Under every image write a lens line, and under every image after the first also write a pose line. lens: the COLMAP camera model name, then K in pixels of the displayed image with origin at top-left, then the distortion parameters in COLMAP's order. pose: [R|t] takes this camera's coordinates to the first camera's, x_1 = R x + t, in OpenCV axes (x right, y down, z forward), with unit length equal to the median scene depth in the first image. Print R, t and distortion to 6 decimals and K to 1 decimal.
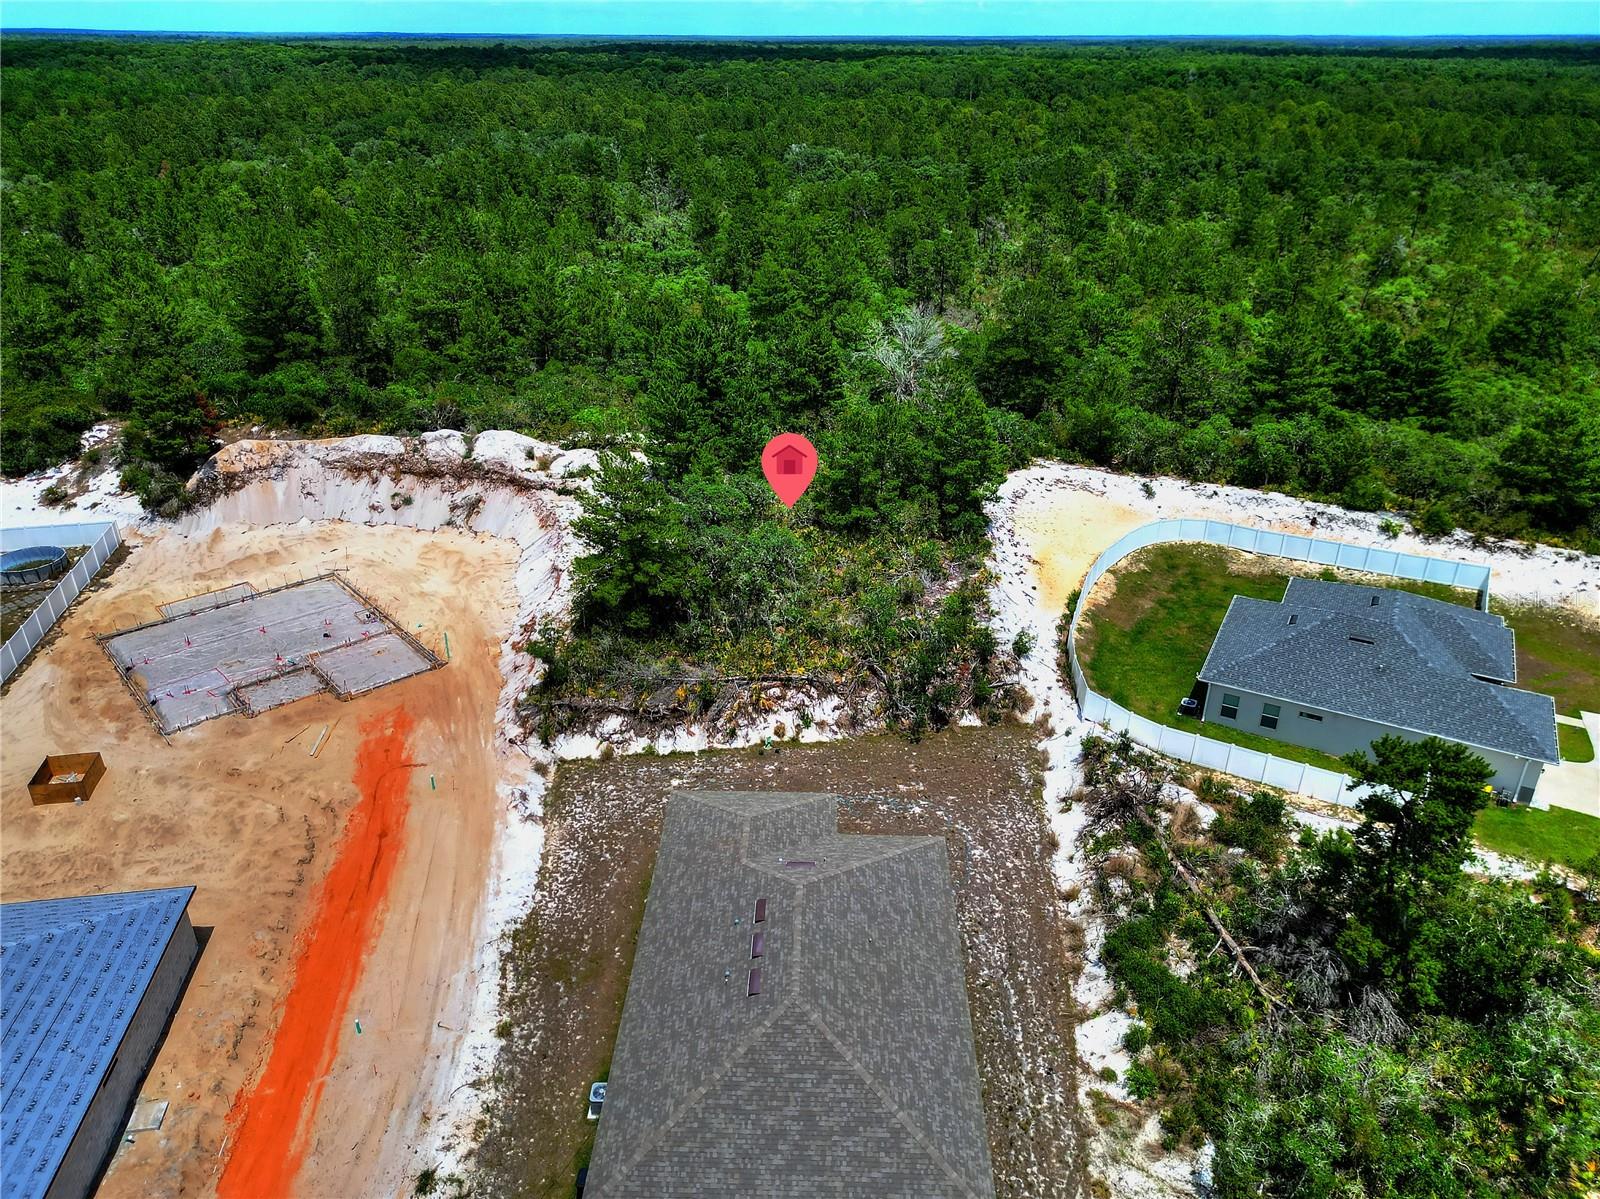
lens RADIAL K [[1125.7, 0, 800.0], [0, 1125.7, 599.5], [0, 0, 1]] dist [0.051368, -0.050577]
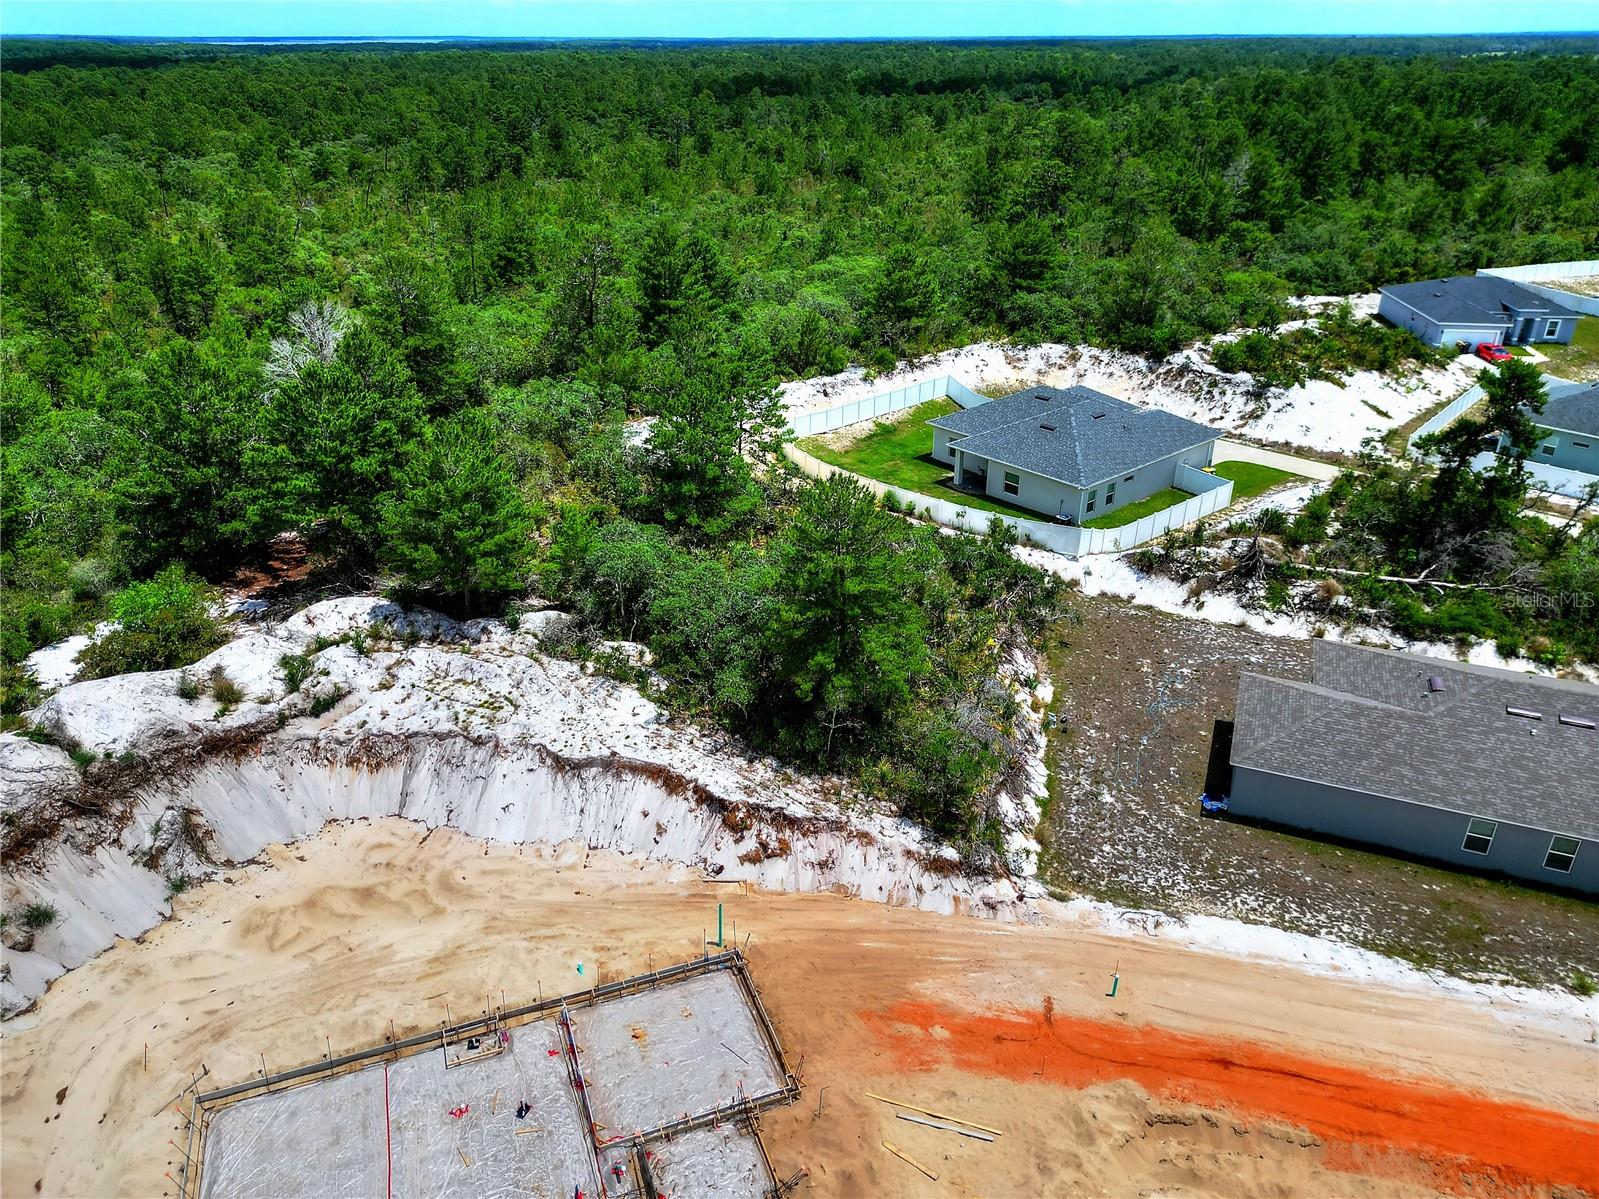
lens RADIAL K [[1125.0, 0, 799.5], [0, 1125.0, 599.5], [0, 0, 1]] dist [0.051368, -0.050577]
pose [[0.355646, -0.418780, 0.835547, -0.701266], [0.419080, 0.870540, 0.257940, -0.230538], [-0.835397, 0.258425, 0.485106, 0.649084]]
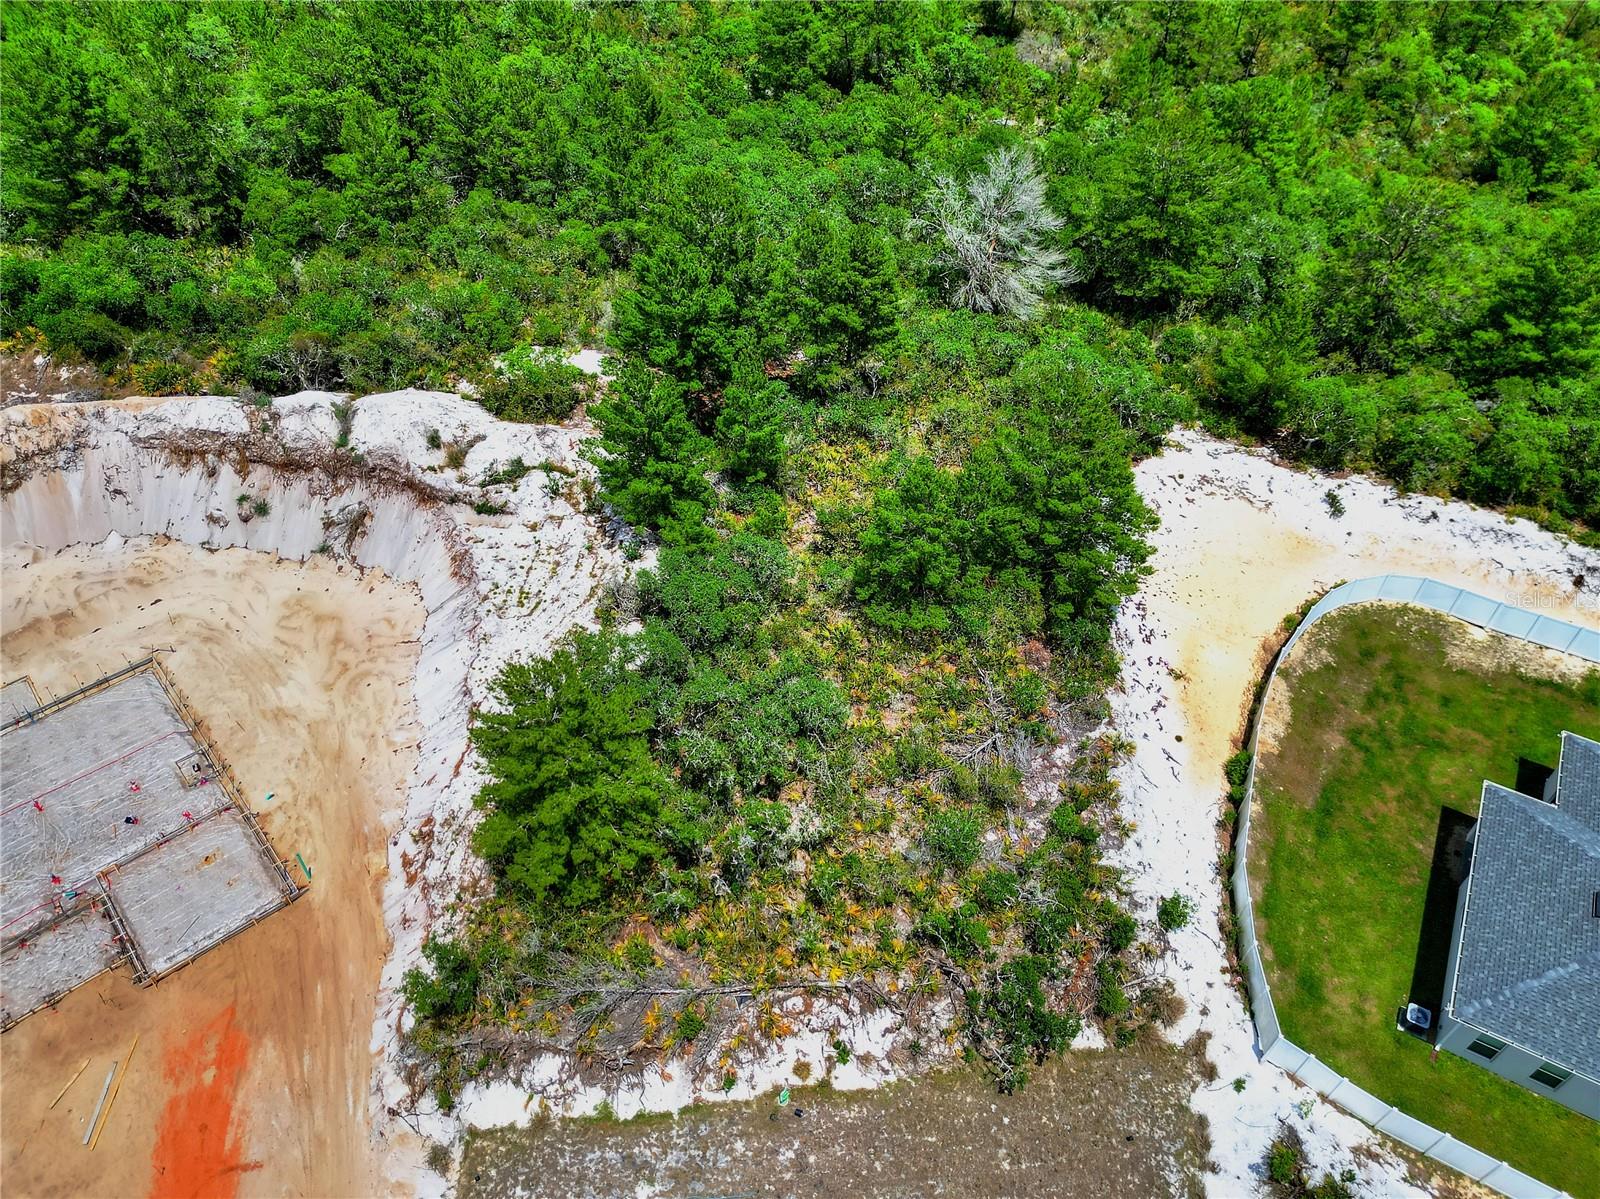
lens RADIAL K [[1125.7, 0, 800.0], [0, 1125.7, 599.5], [0, 0, 1]] dist [0.051368, -0.050577]
pose [[0.999836, 0.018117, -0.000408, -0.021799], [-0.017098, 0.950538, 0.310138, -0.321291], [0.006007, -0.310080, 0.950692, 0.412991]]
